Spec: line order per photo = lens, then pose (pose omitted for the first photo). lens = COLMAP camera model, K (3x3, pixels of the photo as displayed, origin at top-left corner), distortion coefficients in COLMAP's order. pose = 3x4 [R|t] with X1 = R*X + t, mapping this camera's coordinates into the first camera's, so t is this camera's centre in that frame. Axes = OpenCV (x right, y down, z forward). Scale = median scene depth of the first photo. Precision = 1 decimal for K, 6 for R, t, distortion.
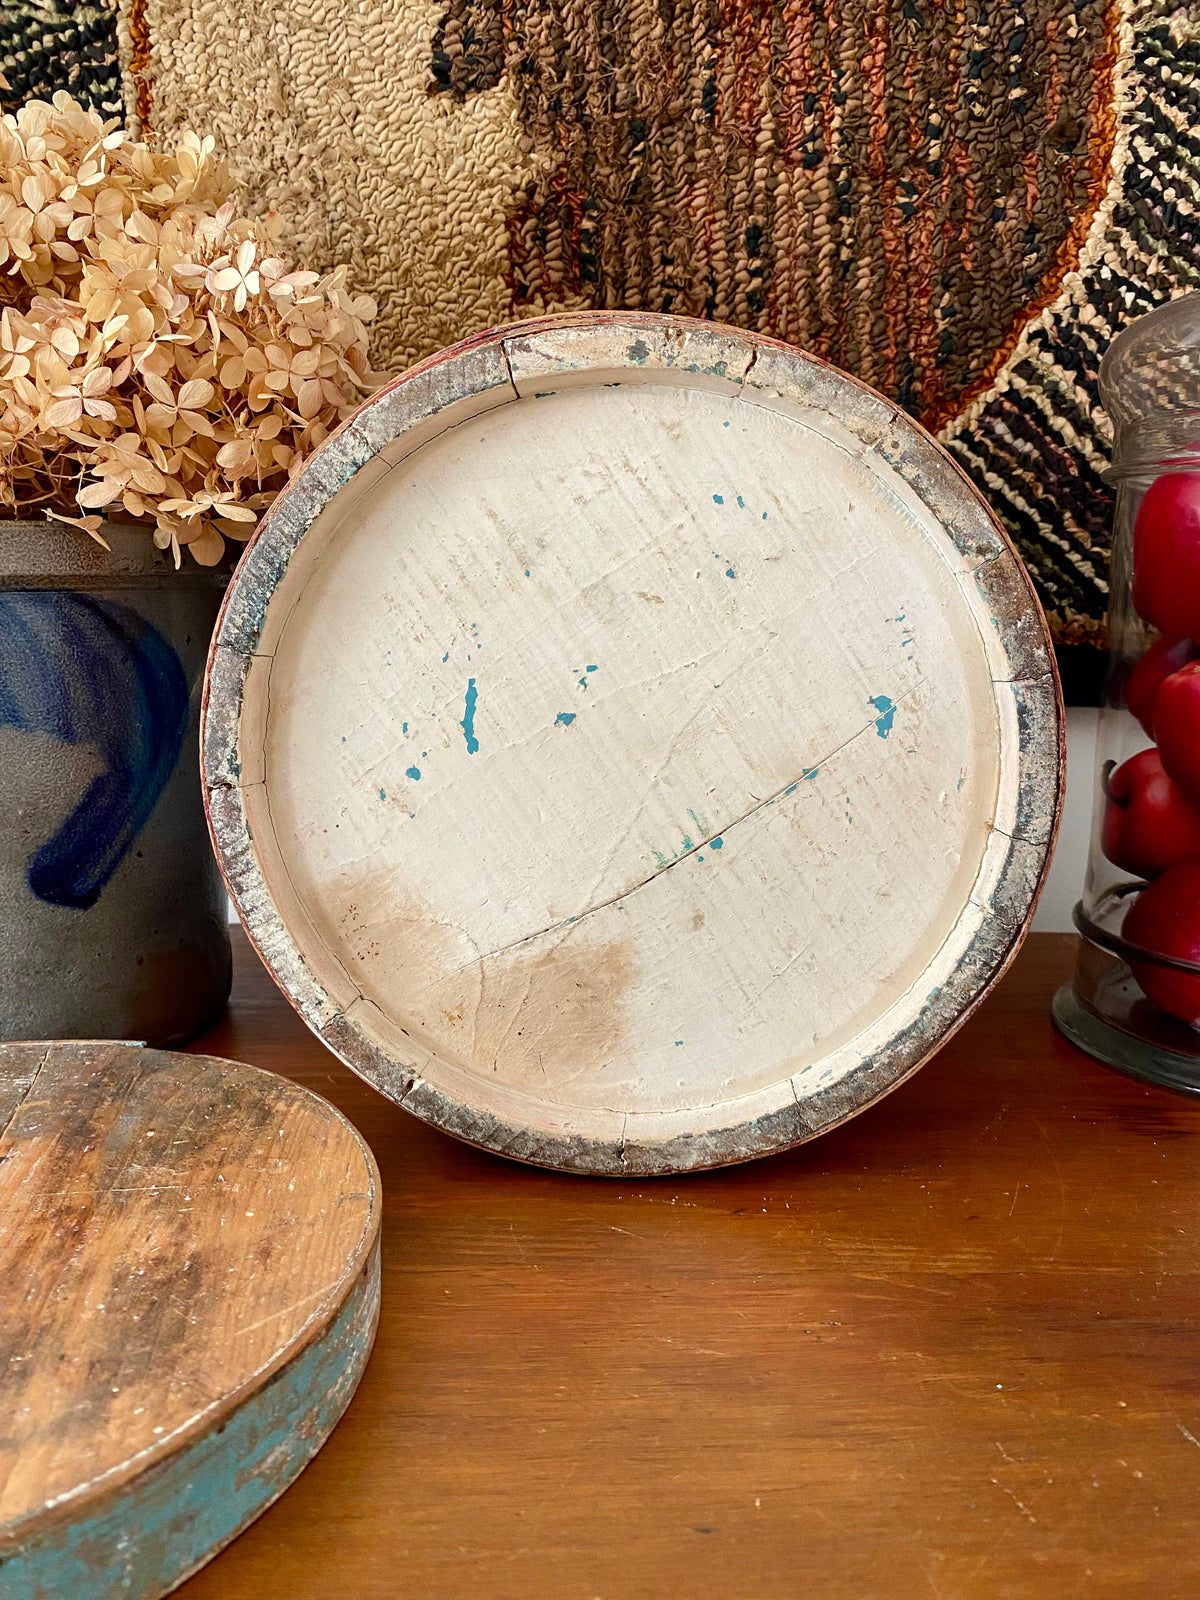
lens RADIAL K [[1169.0, 0, 622.7], [0, 1169.0, 787.2], [0, 0, 1]] dist [-0.004848, -0.001242]
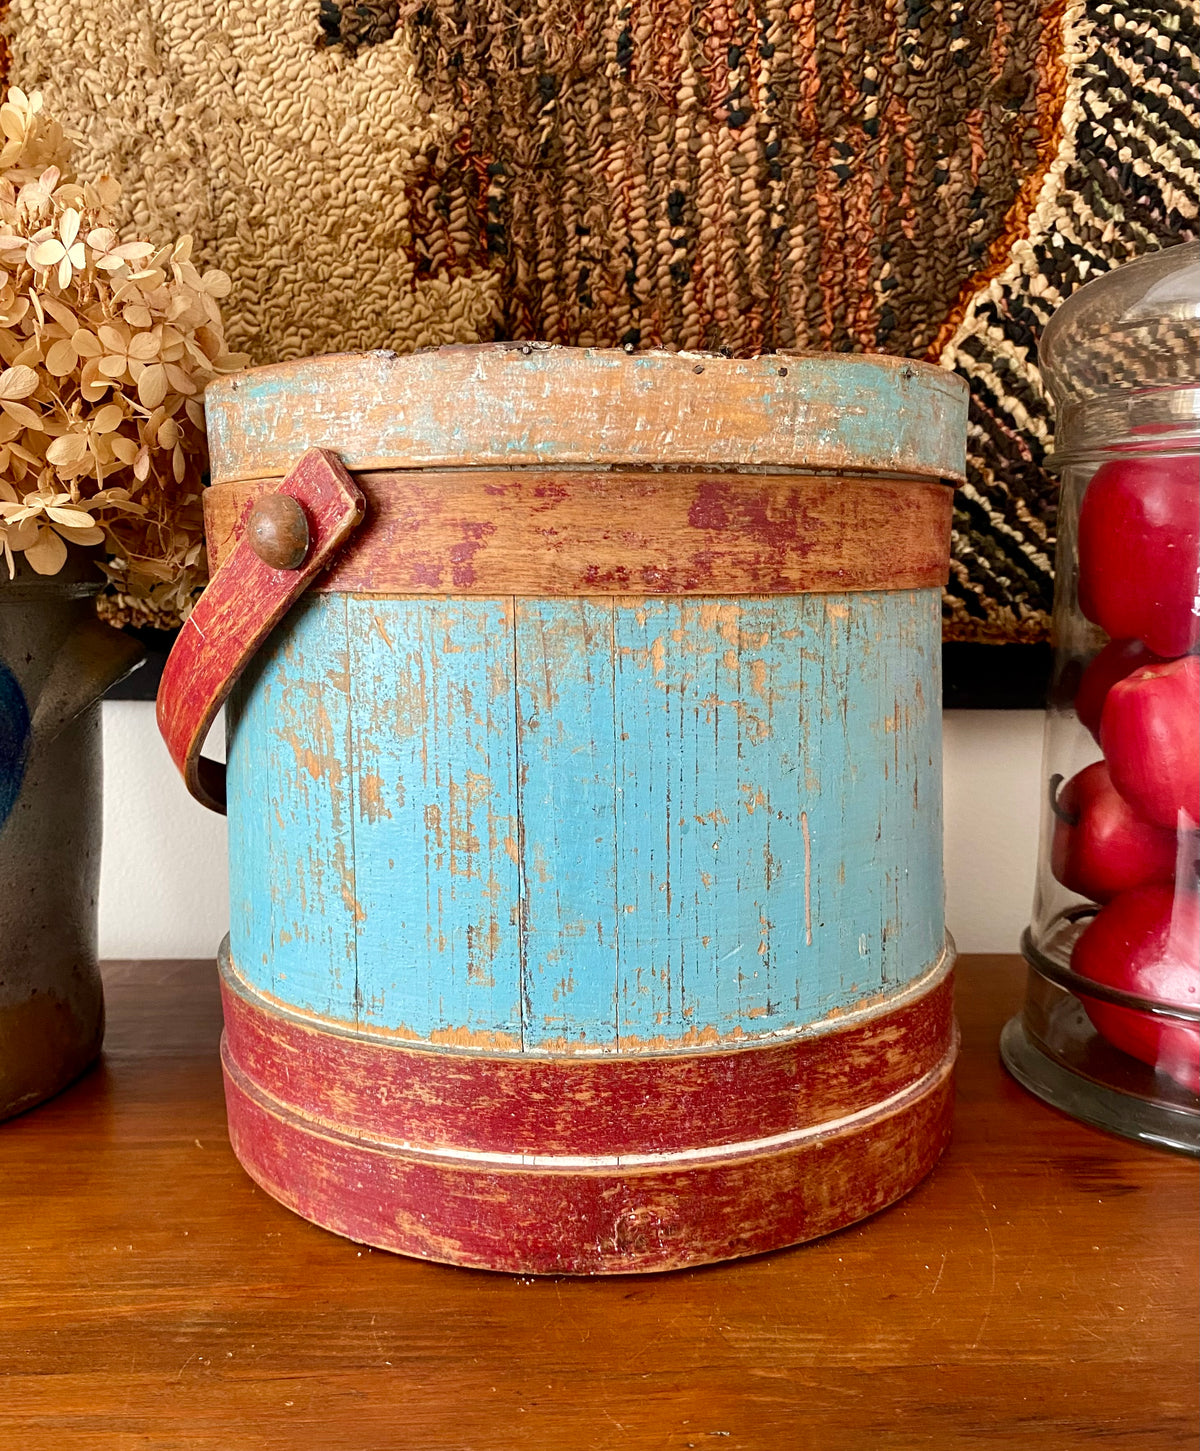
lens RADIAL K [[1210.1, 0, 626.2], [0, 1210.1, 799.1], [0, 0, 1]] dist [-0.011599, 0.006801]
pose [[0.999714, -0.015581, 0.018126, 0.048793], [0.015342, 0.999794, 0.013255, -0.016630], [-0.018329, -0.012973, 0.999748, 0.046384]]
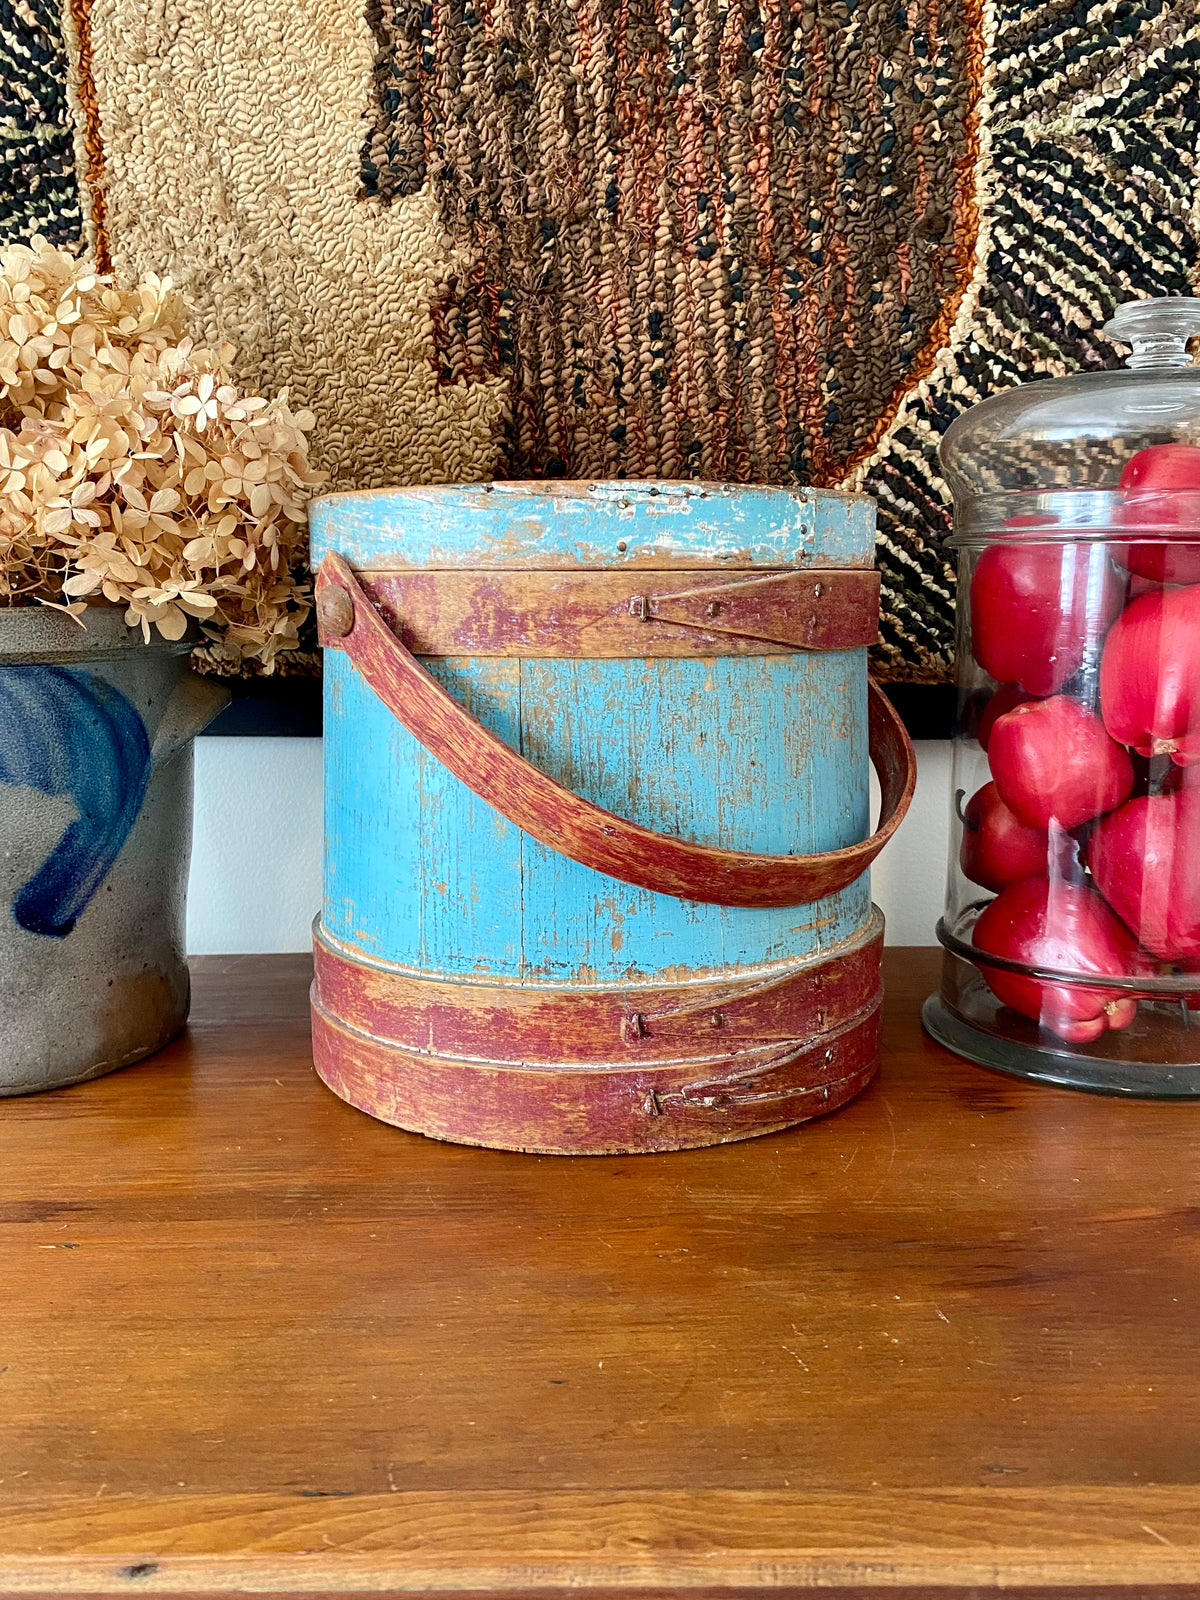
lens RADIAL K [[1238.7, 0, 614.4], [0, 1238.7, 789.0], [0, 0, 1]] dist [0.012462, -0.018847]
pose [[0.999711, -0.019915, 0.013446, 0.049205], [0.020260, 0.999455, -0.026079, 0.000492], [-0.012919, 0.026344, 0.999569, -0.162717]]
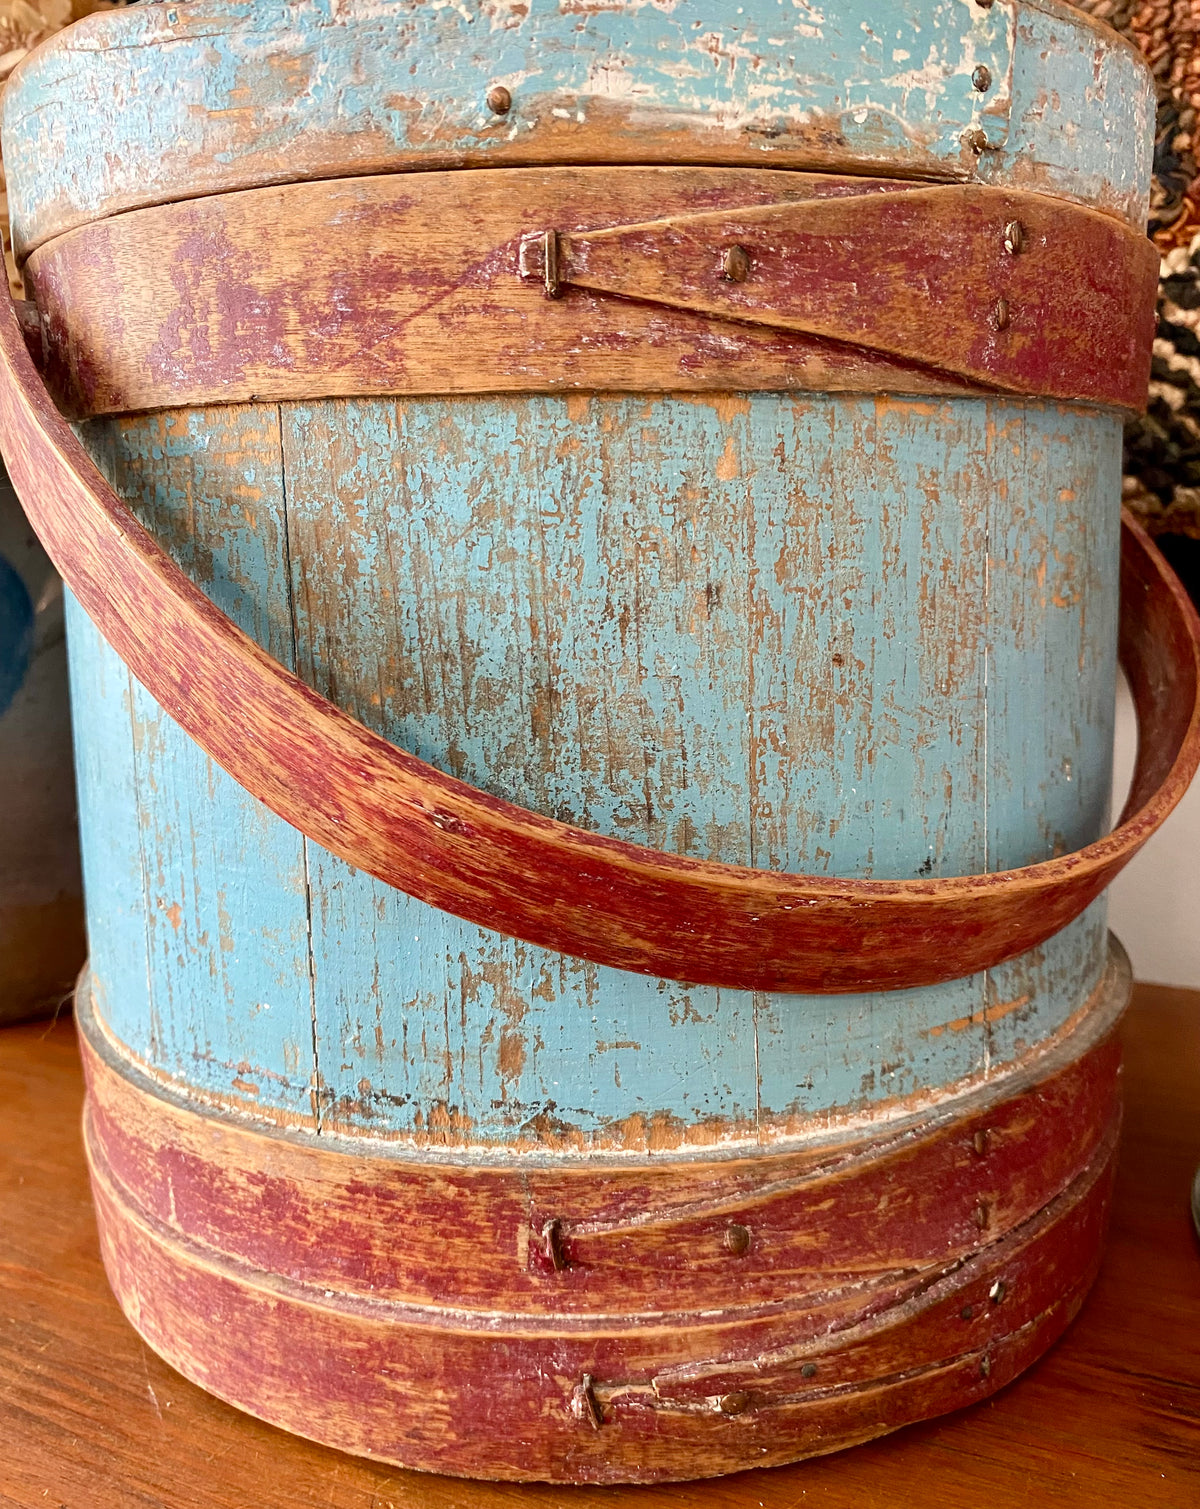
lens RADIAL K [[1222.6, 0, 625.1], [0, 1222.6, 810.0], [0, 0, 1]] dist [-0.008657, -0.057702]
pose [[0.988103, 0.010181, -0.153455, 0.136553], [0.000225, 0.997710, 0.067644, -0.015390], [0.153793, -0.066873, 0.985838, 0.259697]]
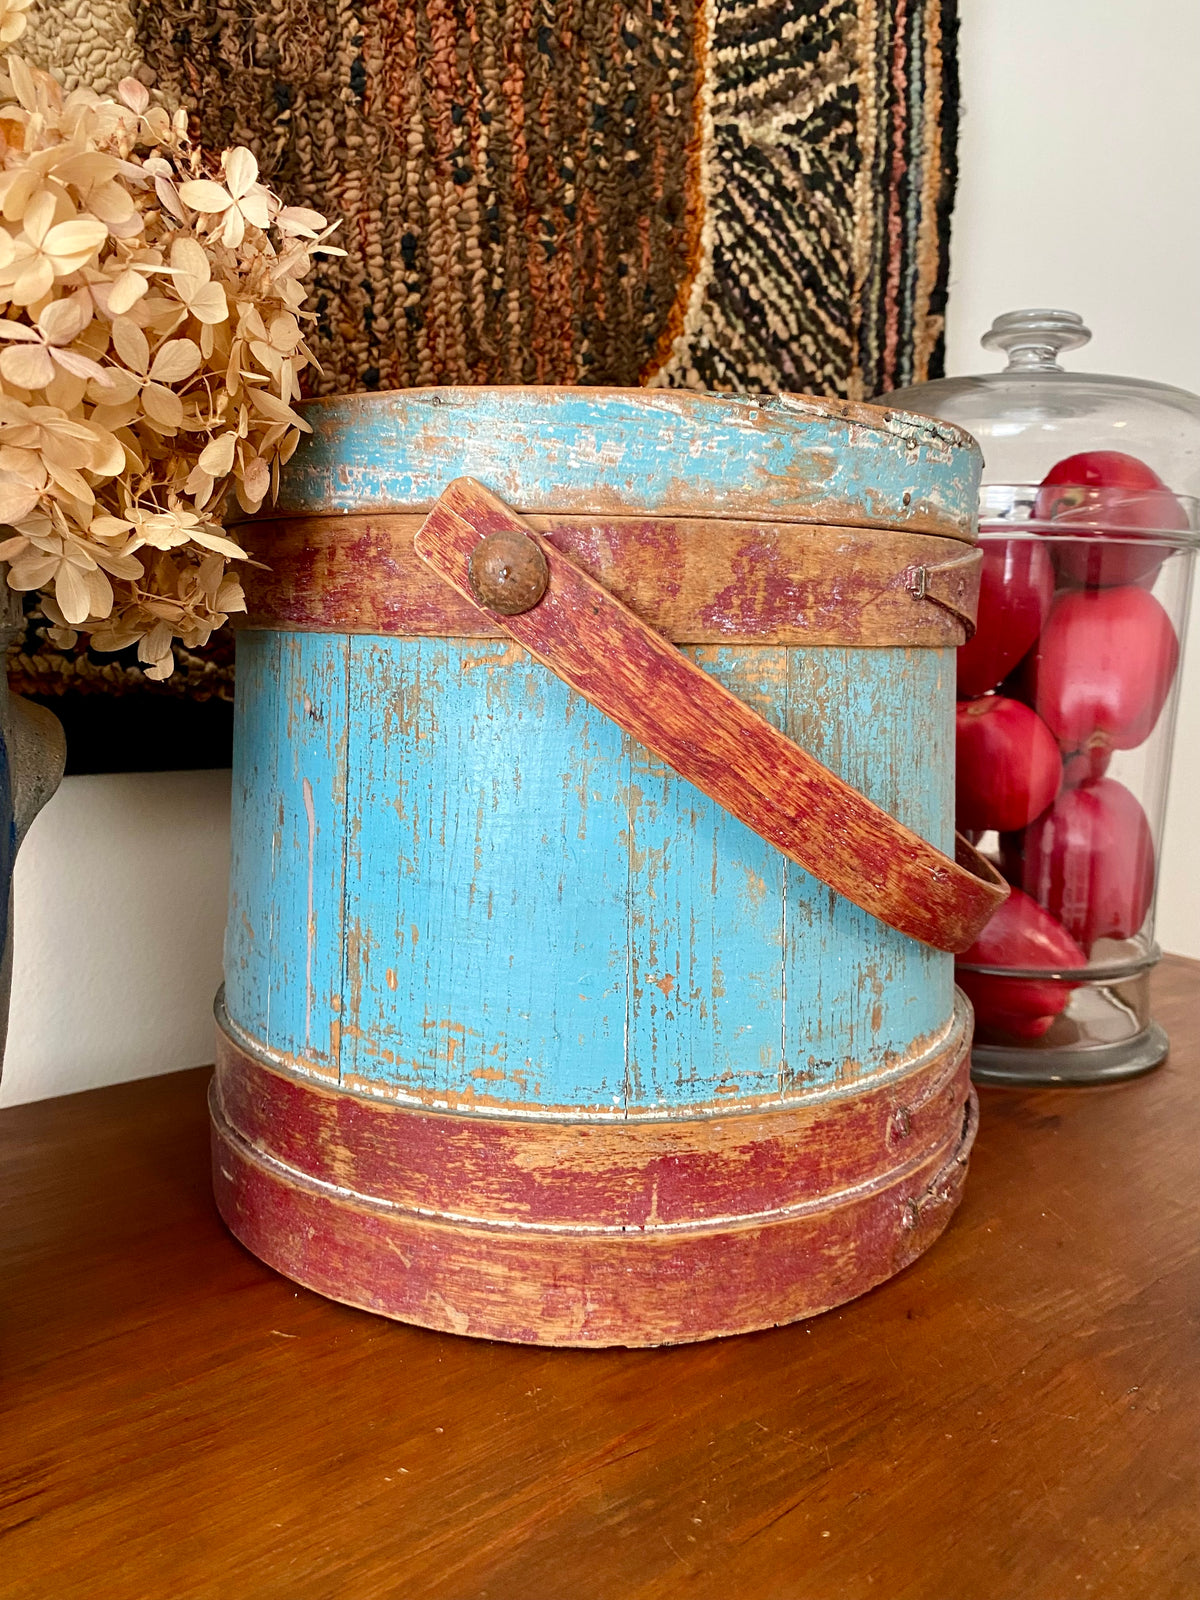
lens RADIAL K [[1169.0, 0, 580.2], [0, 1169.0, 799.7], [0, 0, 1]] dist [-0.004848, -0.001242]
pose [[0.808613, -0.086566, 0.581937, -0.345507], [0.096570, 0.995230, 0.013860, -0.047150], [-0.580361, 0.044990, 0.813116, 0.211993]]
